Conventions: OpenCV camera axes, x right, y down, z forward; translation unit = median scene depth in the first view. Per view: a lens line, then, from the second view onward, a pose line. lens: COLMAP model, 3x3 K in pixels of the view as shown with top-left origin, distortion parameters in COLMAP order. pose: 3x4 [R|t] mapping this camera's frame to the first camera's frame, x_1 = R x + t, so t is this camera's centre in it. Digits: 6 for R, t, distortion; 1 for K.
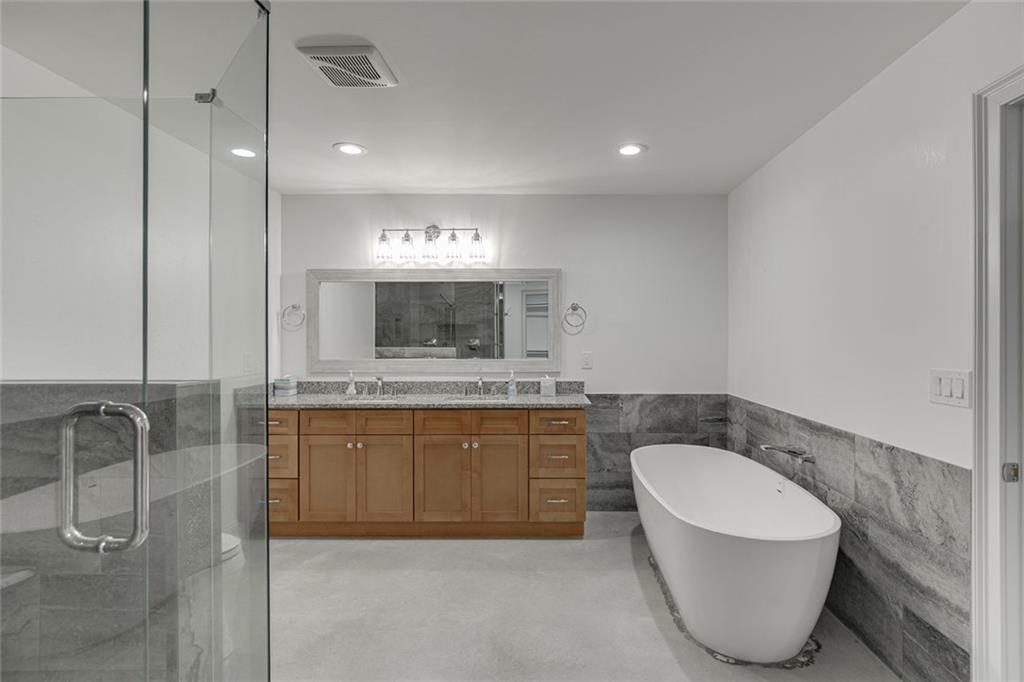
lens RADIAL K [[507.5, 0, 513.8], [0, 507.5, 337.5], [0, 0, 1]] dist [0.001761, 0.000148]
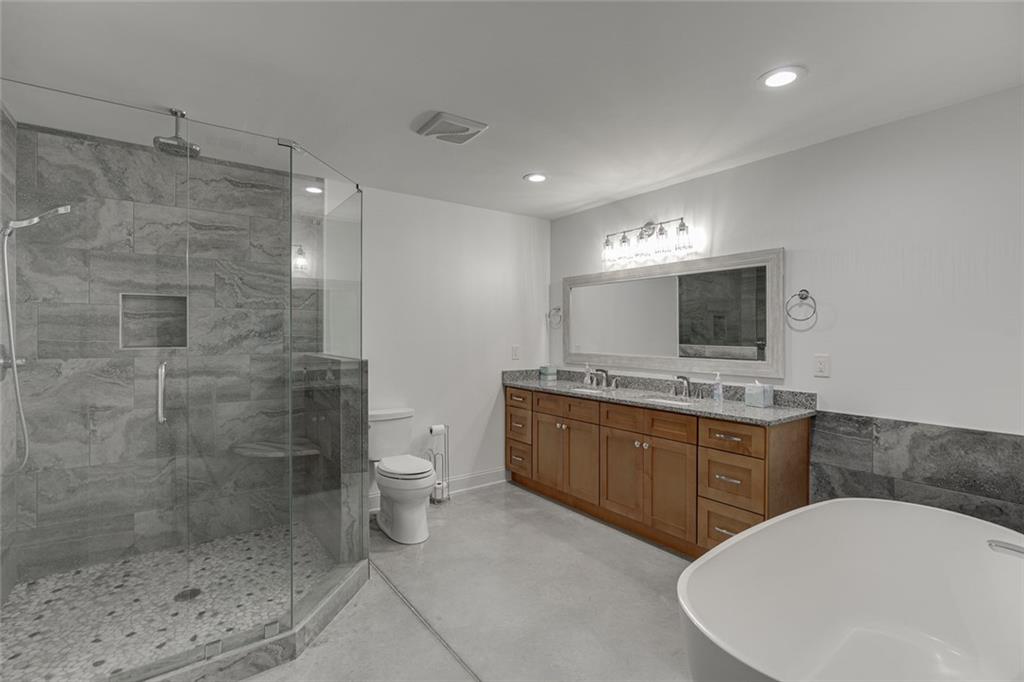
lens RADIAL K [[474.9, 0, 510.8], [0, 474.9, 333.5], [0, 0, 1]] dist [0.000837, 0.000119]
pose [[0.590916, 0.001263, -0.806732, 0.442370], [-0.003808, 0.999992, -0.001224, 0.000688], [0.806724, 0.003795, 0.590916, 0.226964]]
